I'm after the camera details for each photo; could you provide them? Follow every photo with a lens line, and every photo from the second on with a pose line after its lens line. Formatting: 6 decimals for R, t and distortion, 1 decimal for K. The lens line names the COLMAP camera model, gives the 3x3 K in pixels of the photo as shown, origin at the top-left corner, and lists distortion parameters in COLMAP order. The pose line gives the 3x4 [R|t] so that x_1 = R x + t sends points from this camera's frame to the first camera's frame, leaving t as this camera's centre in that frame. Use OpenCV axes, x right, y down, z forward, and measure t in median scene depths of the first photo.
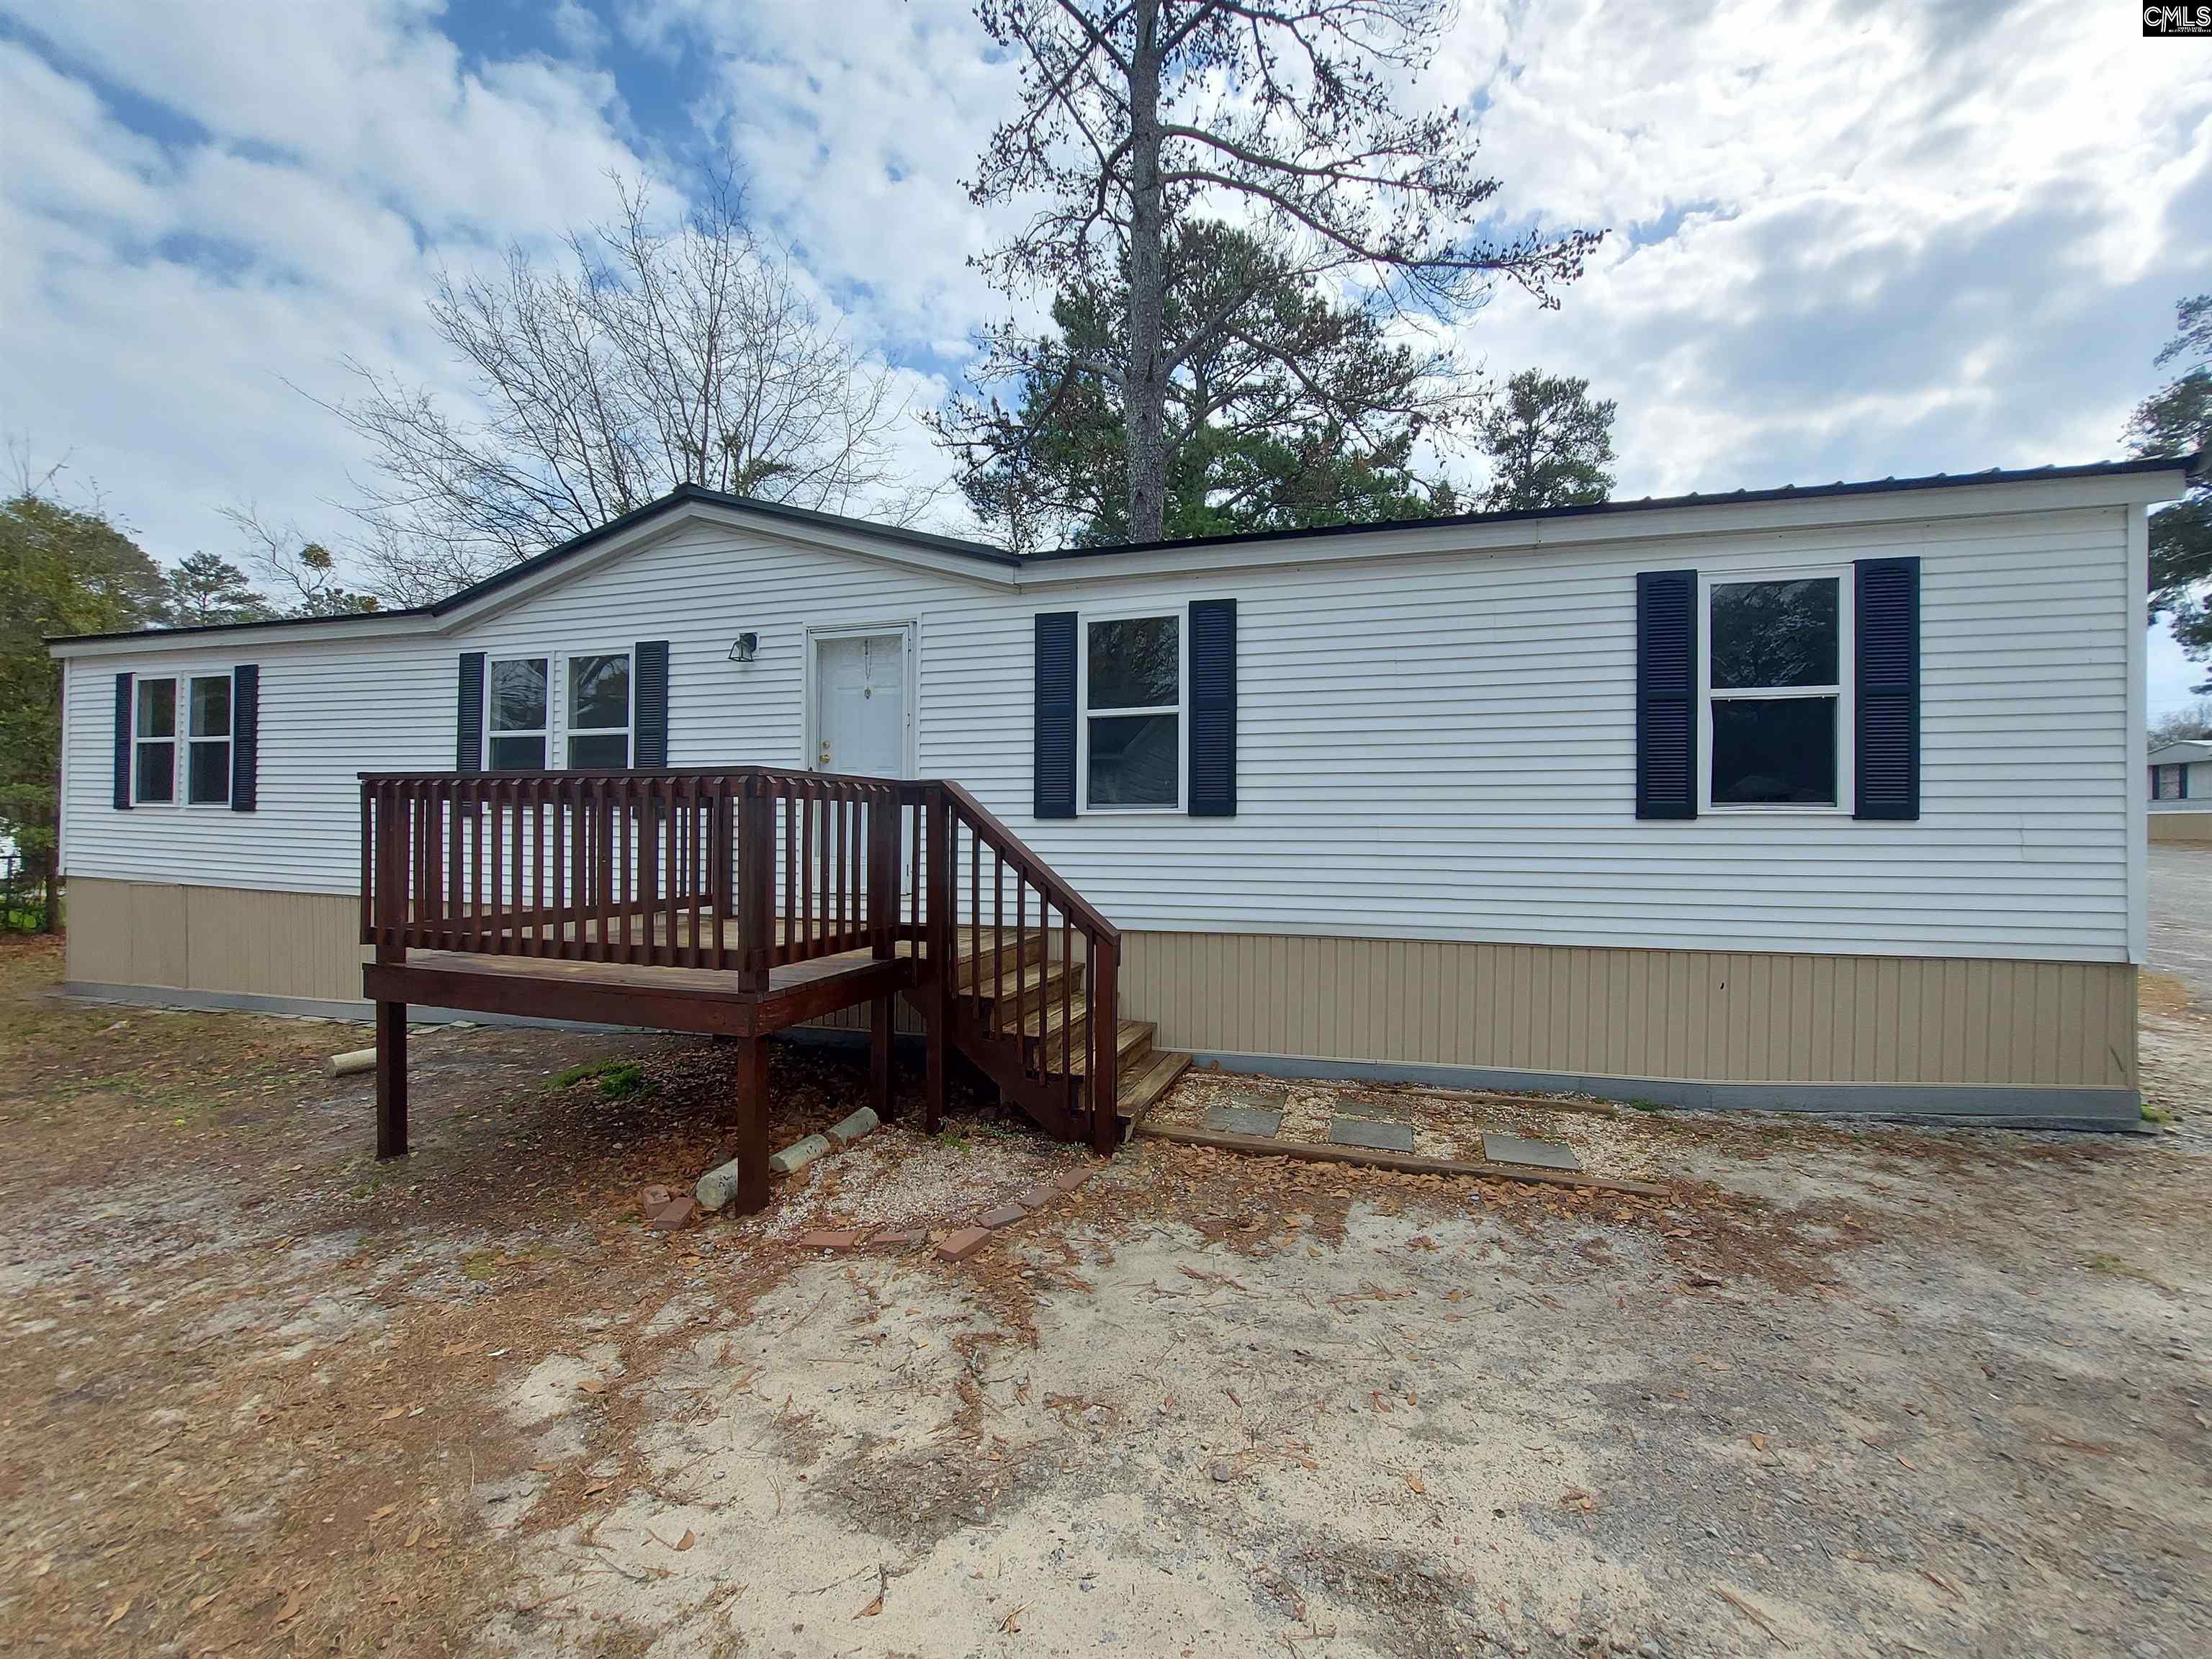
lens RADIAL K [[883.5, 0, 1086.9], [0, 883.5, 822.3], [0, 0, 1]] dist [-0.026568, 0.004641]
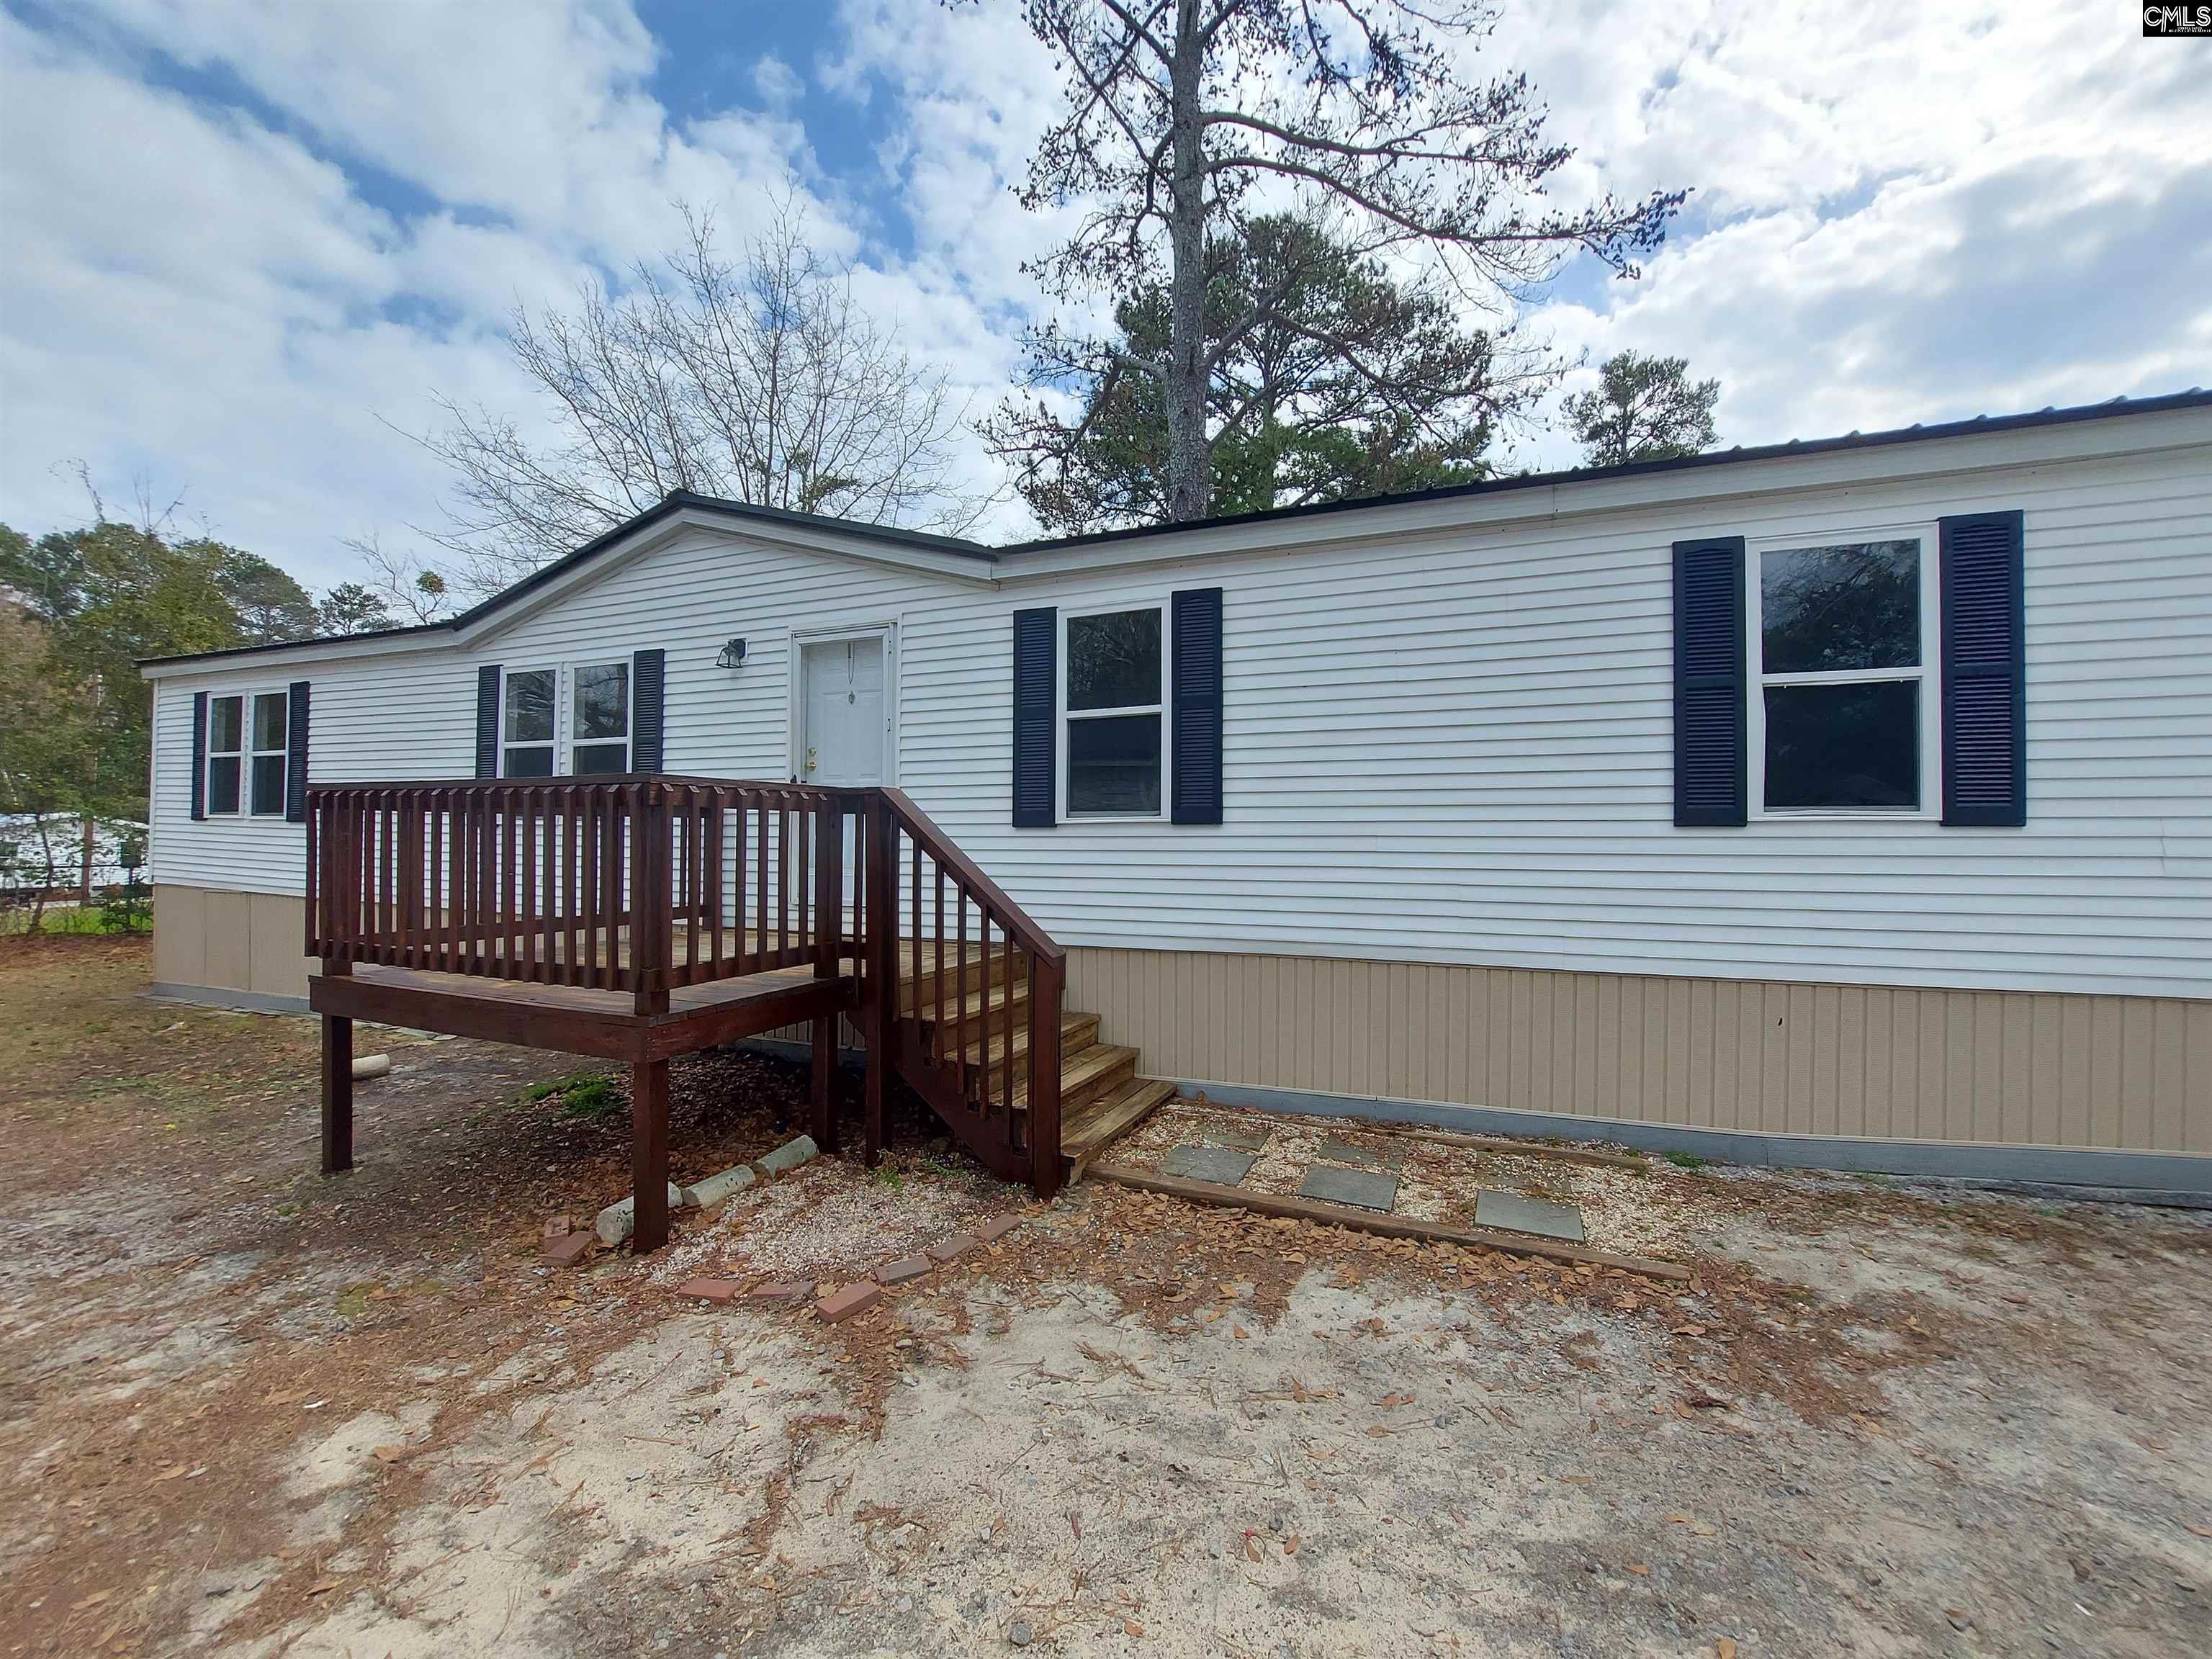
lens RADIAL K [[883.5, 0, 1088.7], [0, 883.5, 820.6], [0, 0, 1]] dist [-0.026568, 0.004641]
pose [[0.995611, -0.003444, -0.093524, 0.138731], [0.002436, 0.999938, -0.010887, -0.001424], [0.093556, 0.010611, 0.995557, 0.090718]]
